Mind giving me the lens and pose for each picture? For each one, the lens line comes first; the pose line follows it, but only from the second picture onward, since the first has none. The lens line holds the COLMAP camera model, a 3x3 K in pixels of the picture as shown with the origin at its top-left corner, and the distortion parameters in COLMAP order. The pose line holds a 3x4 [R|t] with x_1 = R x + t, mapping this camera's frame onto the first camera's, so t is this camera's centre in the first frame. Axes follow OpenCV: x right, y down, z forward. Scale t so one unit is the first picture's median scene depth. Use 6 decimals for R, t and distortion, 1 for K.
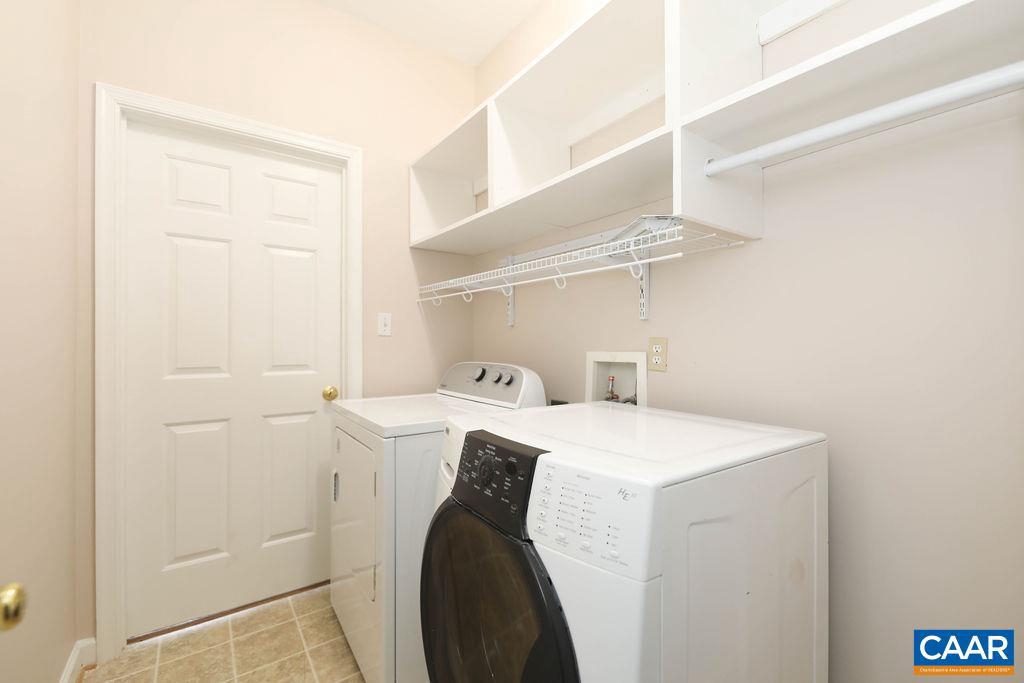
lens RADIAL K [[430.8, 0, 512.0], [0, 430.8, 341.5], [0, 0, 1]] dist [-0.001377, -0.000574]
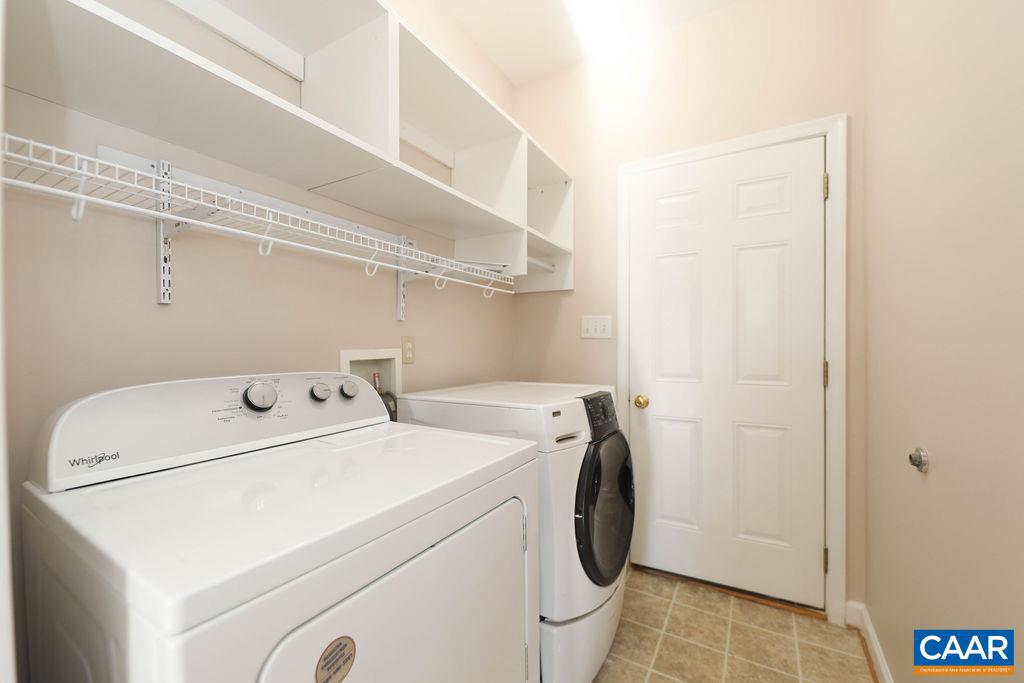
lens RADIAL K [[430.8, 0, 512.0], [0, 430.8, 341.5], [0, 0, 1]] dist [-0.001377, -0.000574]
pose [[-0.415638, 0.004206, 0.909521, -1.131141], [-0.001337, 0.999985, -0.005235, 0.015084], [-0.909529, -0.003392, -0.415626, 1.564584]]
